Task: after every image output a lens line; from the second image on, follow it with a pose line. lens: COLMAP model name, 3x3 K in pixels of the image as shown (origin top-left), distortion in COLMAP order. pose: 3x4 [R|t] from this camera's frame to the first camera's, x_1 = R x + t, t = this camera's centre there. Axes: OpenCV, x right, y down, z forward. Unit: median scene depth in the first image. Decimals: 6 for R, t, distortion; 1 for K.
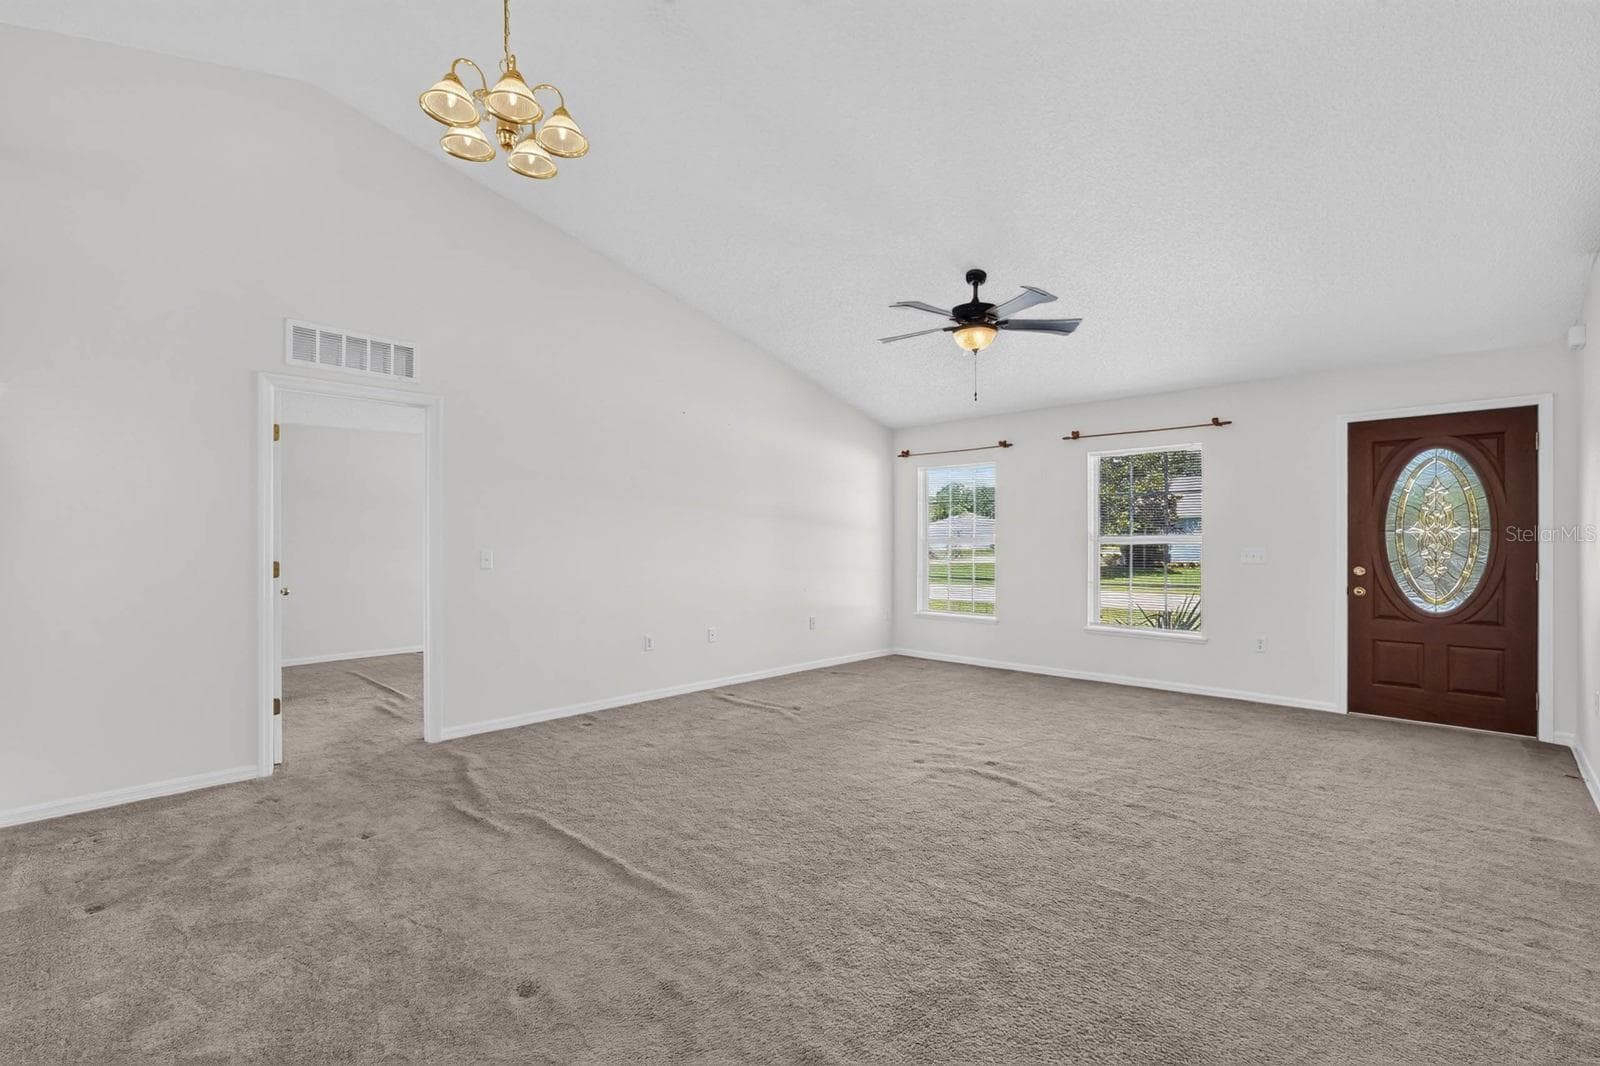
lens RADIAL K [[710.2, 0, 800.0], [0, 710.2, 533.0], [0, 0, 1]] dist [-0.016543, -0.000017]
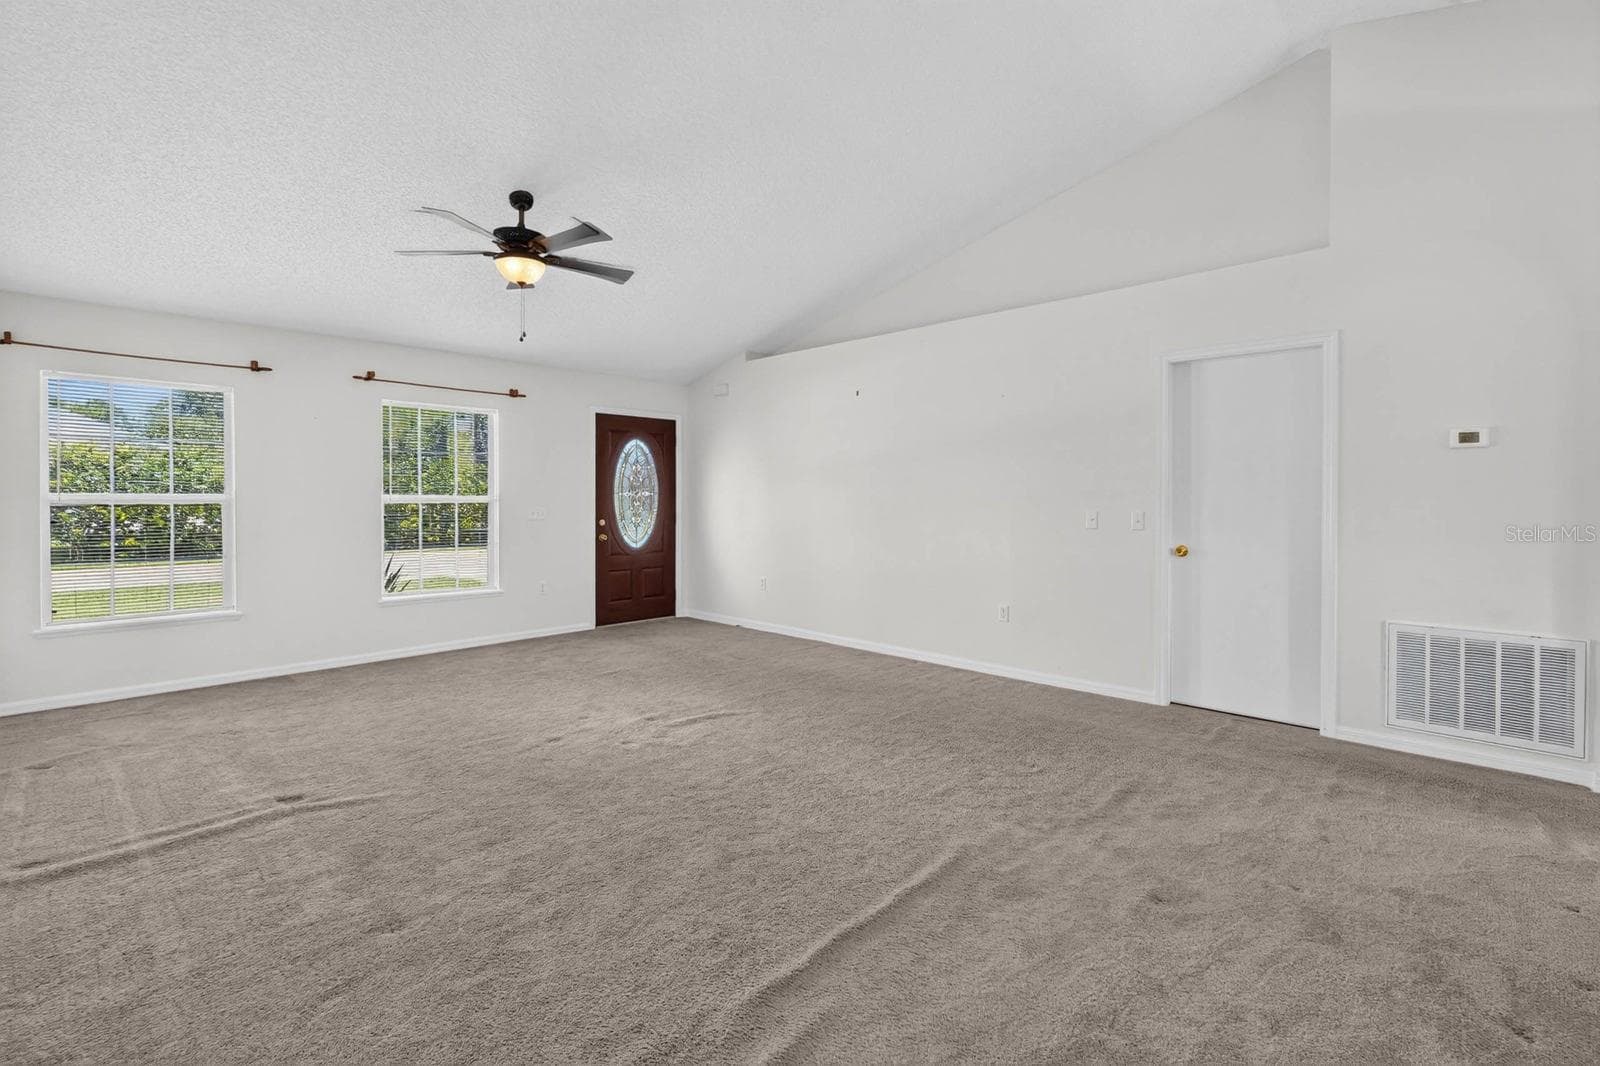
lens RADIAL K [[722.9, 0, 800.7], [0, 722.9, 474.9], [0, 0, 1]] dist [-0.016847, -0.000039]
pose [[-0.014058, 0.035116, 0.999284, -0.637425], [-0.011895, 0.999307, -0.035284, 0.006869], [-0.999830, -0.012383, -0.013631, 0.653917]]
